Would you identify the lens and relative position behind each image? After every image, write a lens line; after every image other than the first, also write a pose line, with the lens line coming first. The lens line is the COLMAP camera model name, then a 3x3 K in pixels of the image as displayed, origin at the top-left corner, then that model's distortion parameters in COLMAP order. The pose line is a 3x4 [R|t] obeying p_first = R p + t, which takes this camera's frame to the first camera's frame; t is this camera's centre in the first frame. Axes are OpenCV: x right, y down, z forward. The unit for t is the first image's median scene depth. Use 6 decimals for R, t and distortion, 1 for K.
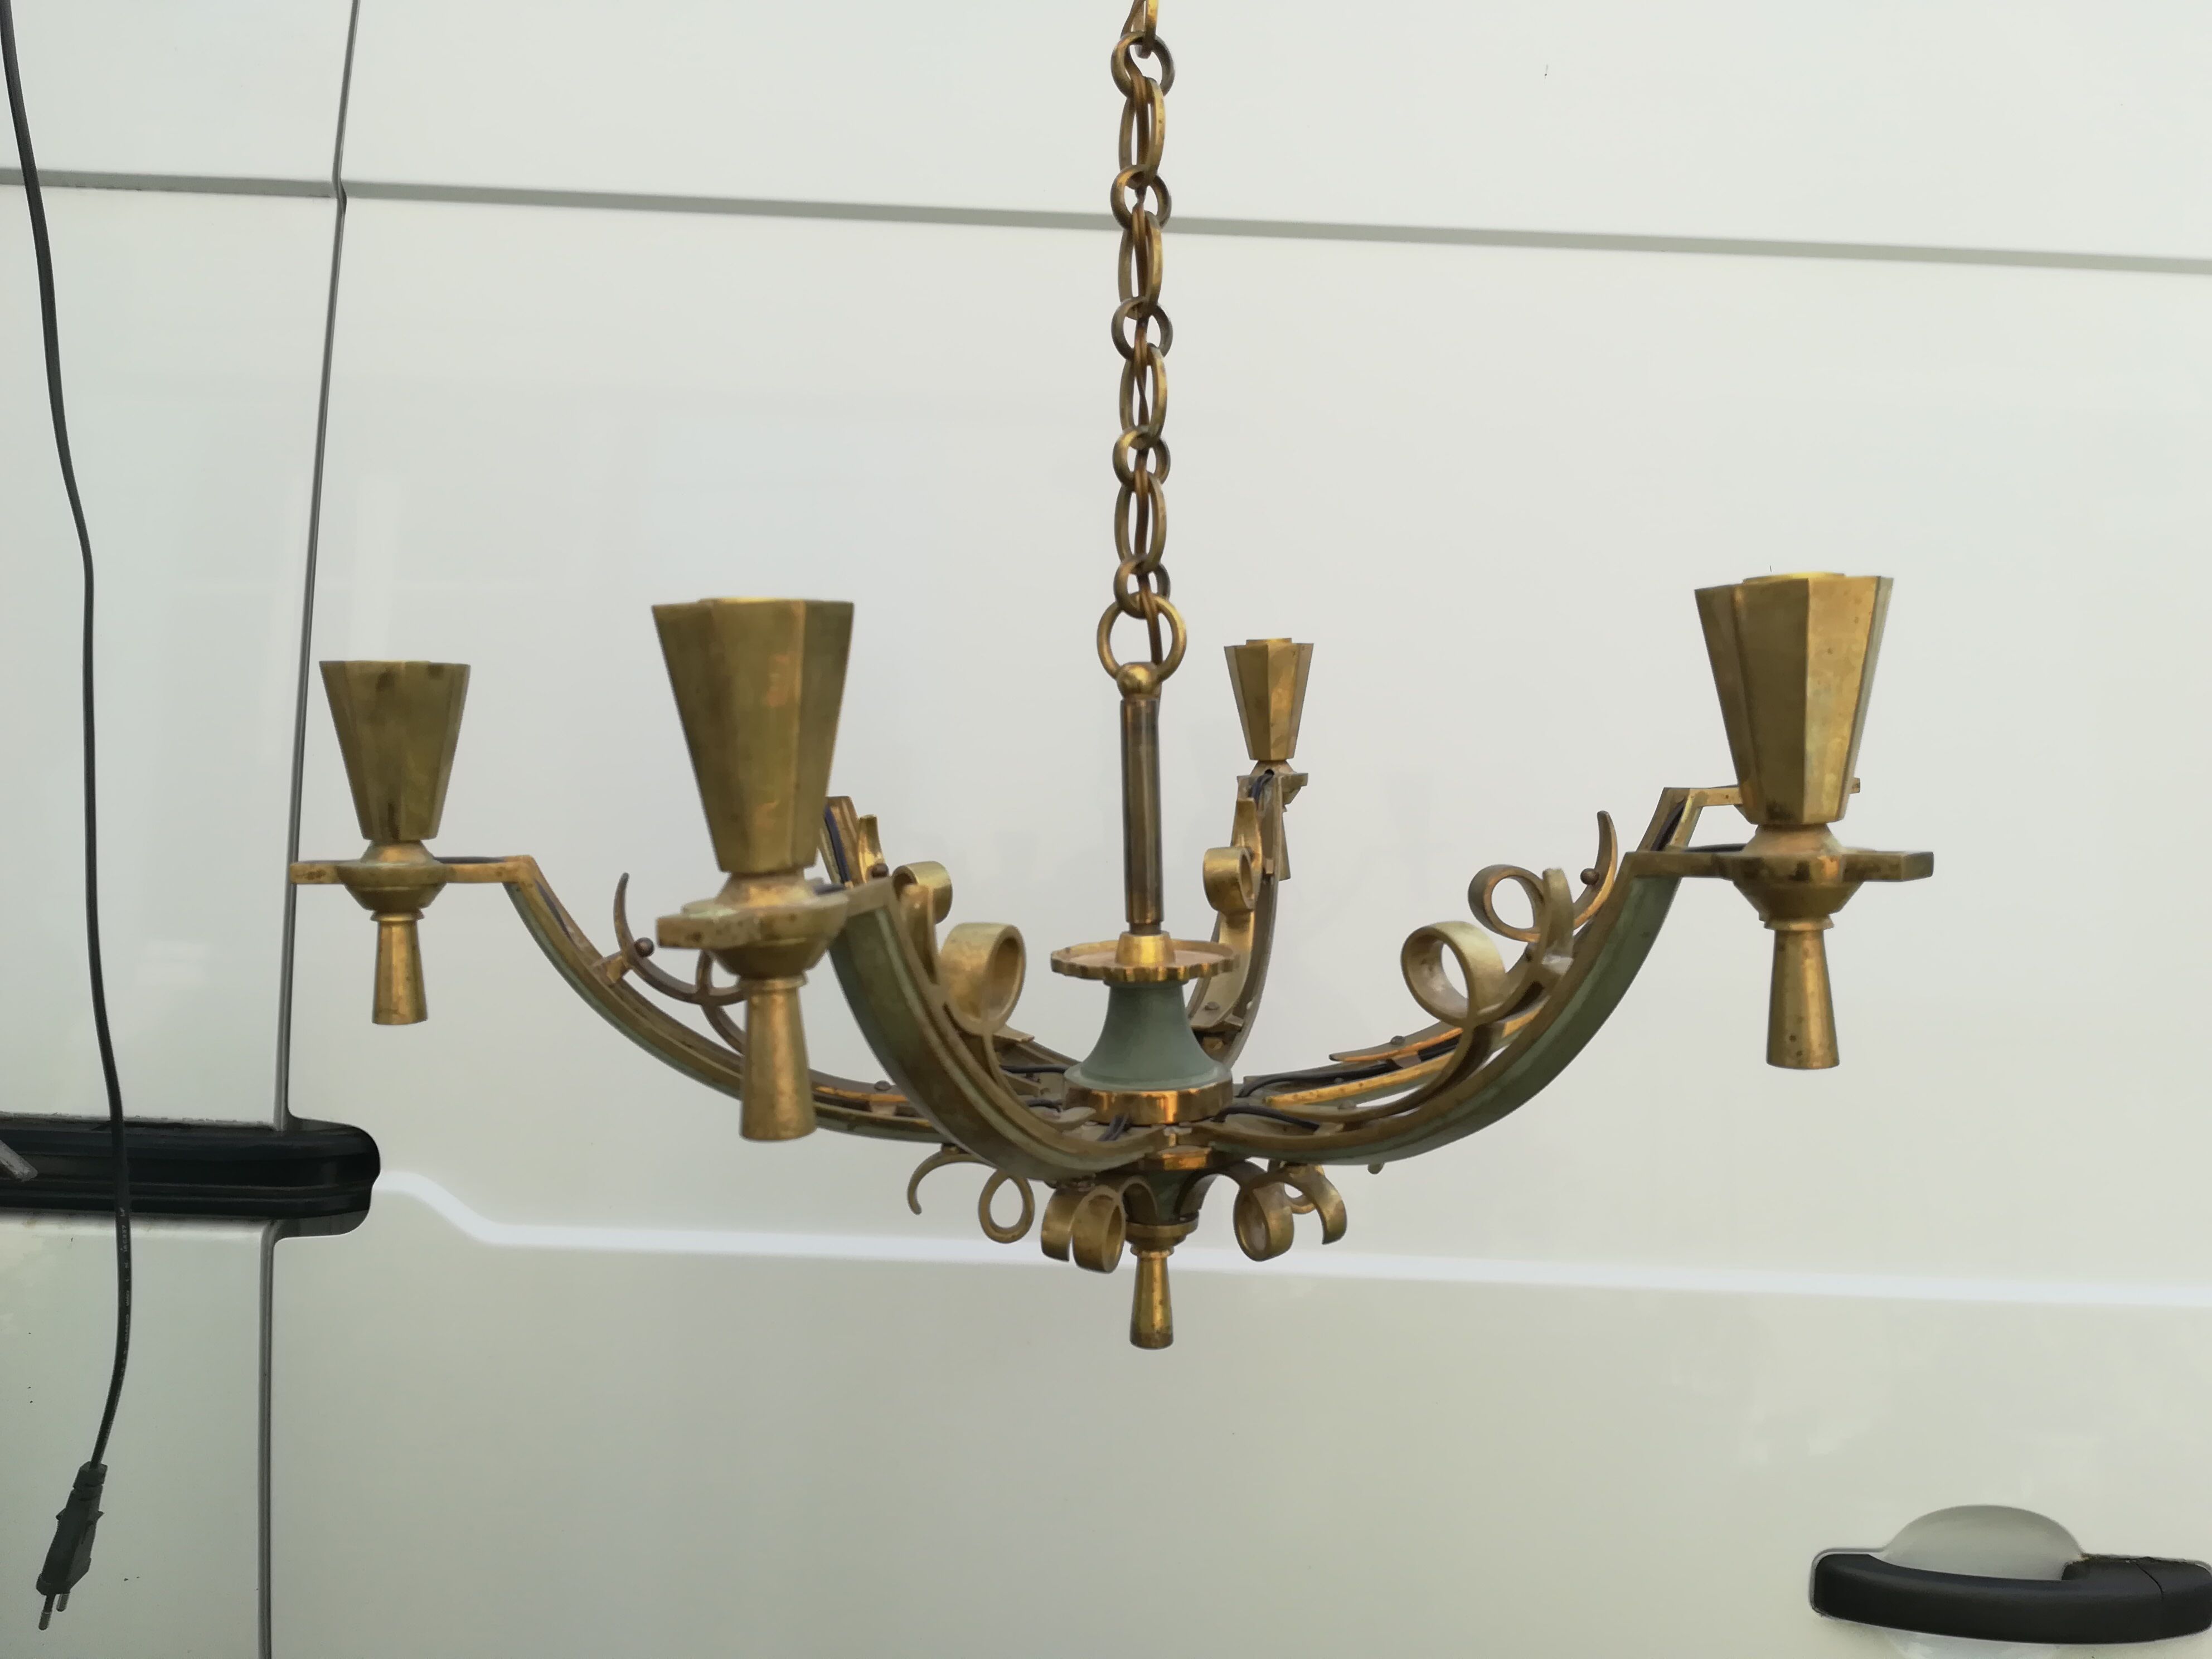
lens RADIAL K [[1748.4, 0, 1093.2], [0, 1748.4, 819.3], [0, 0, 1]] dist [0.043404, -0.072640]
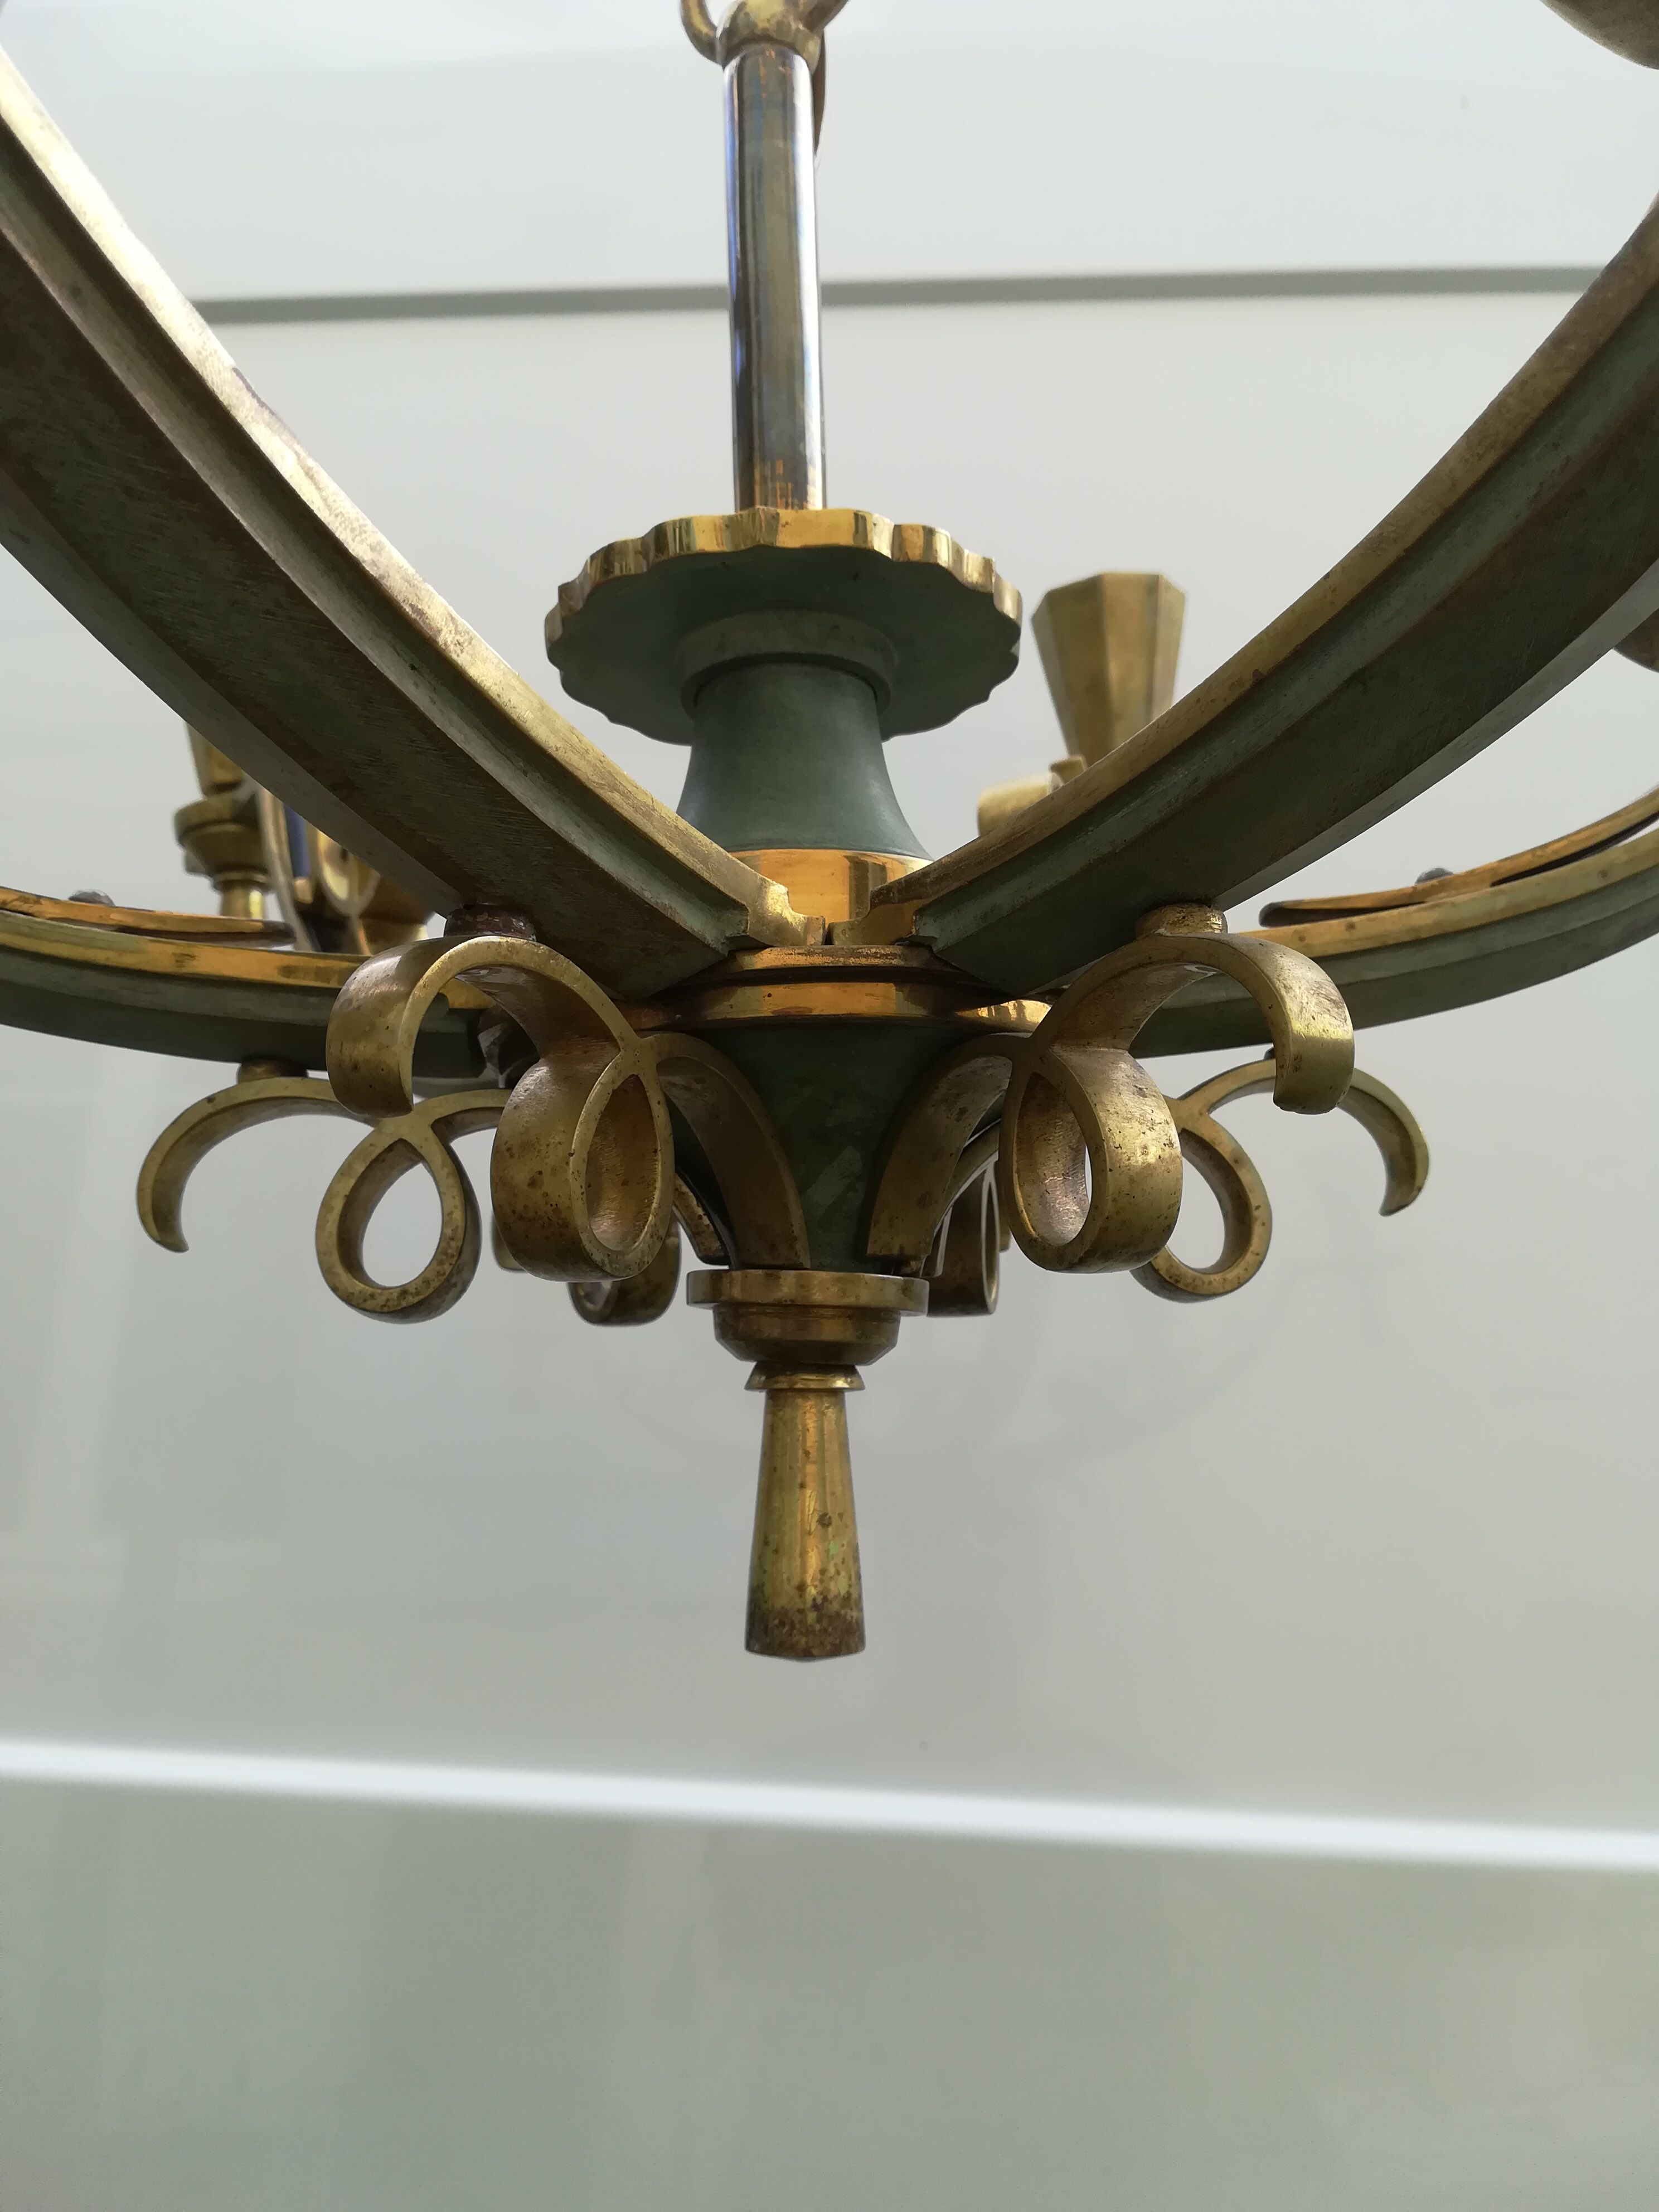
lens RADIAL K [[1748.4, 0, 819.6], [0, 1748.4, 1107.5], [0, 0, 1]] dist [0.043404, -0.072640]
pose [[0.995754, -0.022169, -0.089349, 0.071891], [-0.001935, 0.965316, -0.261076, 0.288788], [0.092037, 0.260140, 0.961174, 0.636111]]
